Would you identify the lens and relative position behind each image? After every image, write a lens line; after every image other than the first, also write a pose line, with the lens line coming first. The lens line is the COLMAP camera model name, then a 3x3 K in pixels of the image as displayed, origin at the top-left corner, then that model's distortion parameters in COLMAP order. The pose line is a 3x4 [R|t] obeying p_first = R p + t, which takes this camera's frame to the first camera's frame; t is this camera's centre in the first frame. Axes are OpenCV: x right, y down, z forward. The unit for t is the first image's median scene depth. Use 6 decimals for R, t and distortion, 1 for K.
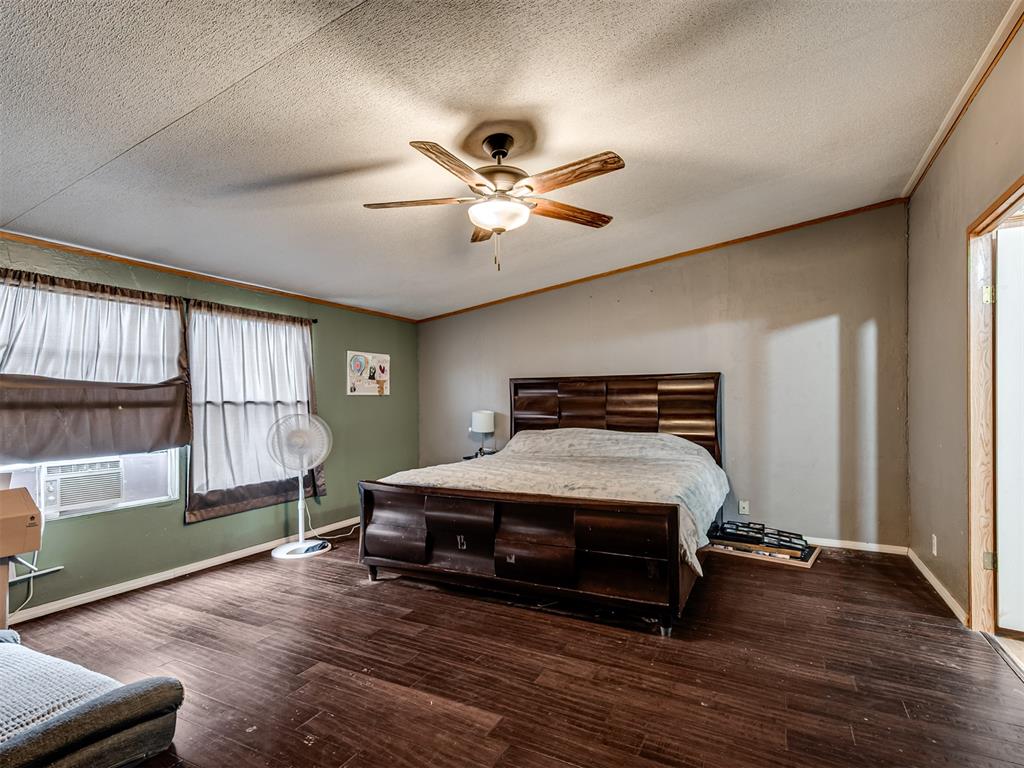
lens RADIAL K [[522.2, 0, 508.6], [0, 522.2, 387.6], [0, 0, 1]] dist [0.012563, 0.001479]
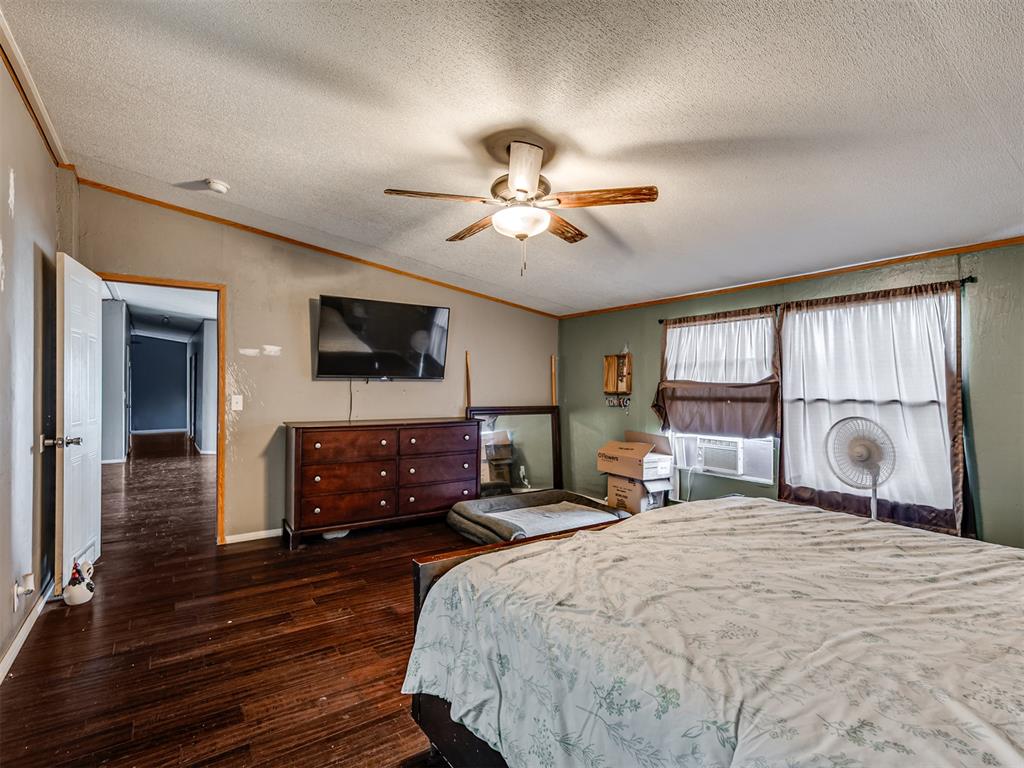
lens RADIAL K [[522.2, 0, 503.8], [0, 522.2, 378.1], [0, 0, 1]] dist [0.012563, 0.001479]
pose [[-0.485023, -0.010725, -0.874436, 0.674651], [0.022699, 0.999433, -0.024849, -0.000981], [0.874207, -0.031901, -0.484505, 1.110325]]
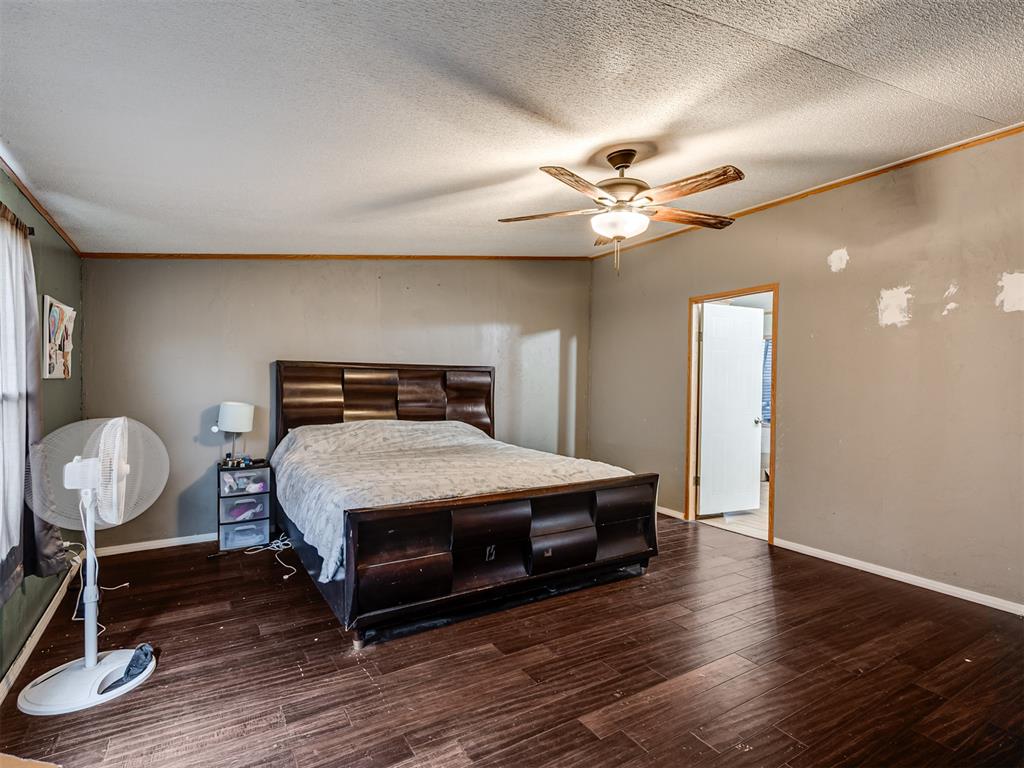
lens RADIAL K [[522.2, 0, 516.8], [0, 522.2, 393.8], [0, 0, 1]] dist [0.012563, 0.001479]
pose [[0.522817, -0.001490, 0.852444, -0.763899], [-0.031004, 0.999304, 0.020762, 0.005435], [-0.851881, -0.037284, 0.522407, 0.470597]]
